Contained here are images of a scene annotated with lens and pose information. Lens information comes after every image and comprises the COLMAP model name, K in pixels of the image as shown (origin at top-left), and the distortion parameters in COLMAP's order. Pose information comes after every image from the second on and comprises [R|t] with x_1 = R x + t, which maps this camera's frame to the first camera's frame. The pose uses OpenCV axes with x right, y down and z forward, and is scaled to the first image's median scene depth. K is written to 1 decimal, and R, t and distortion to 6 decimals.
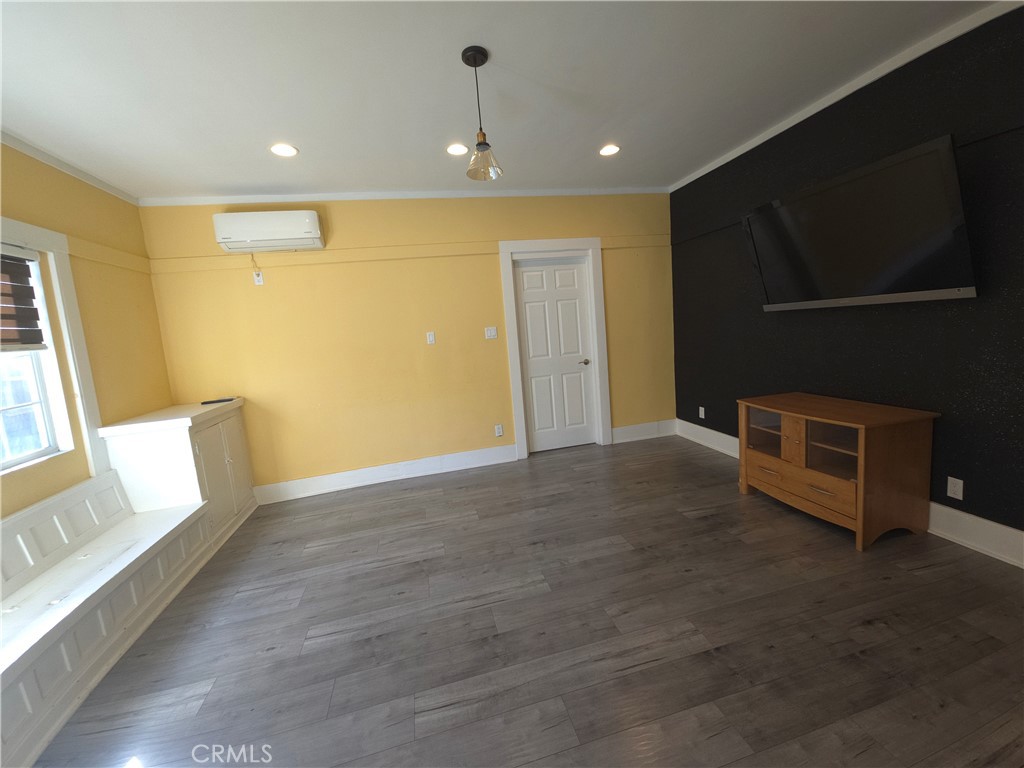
lens RADIAL K [[444.6, 0, 520.6], [0, 444.6, 382.2], [0, 0, 1]] dist [-0.003327, 0.000435]
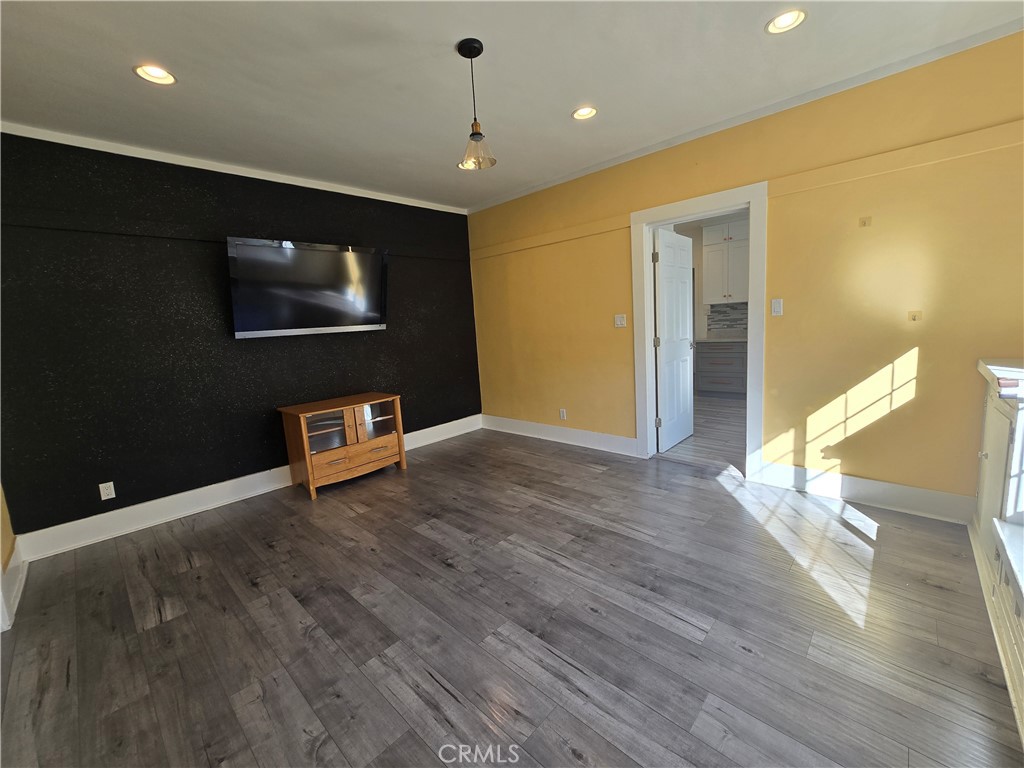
lens RADIAL K [[444.6, 0, 519.0], [0, 444.6, 385.4], [0, 0, 1]] dist [-0.003327, 0.000435]
pose [[-0.578723, 0.002080, 0.815521, -0.884346], [0.209537, 0.966805, 0.146230, -0.094605], [-0.788146, 0.255508, -0.559948, 1.488076]]
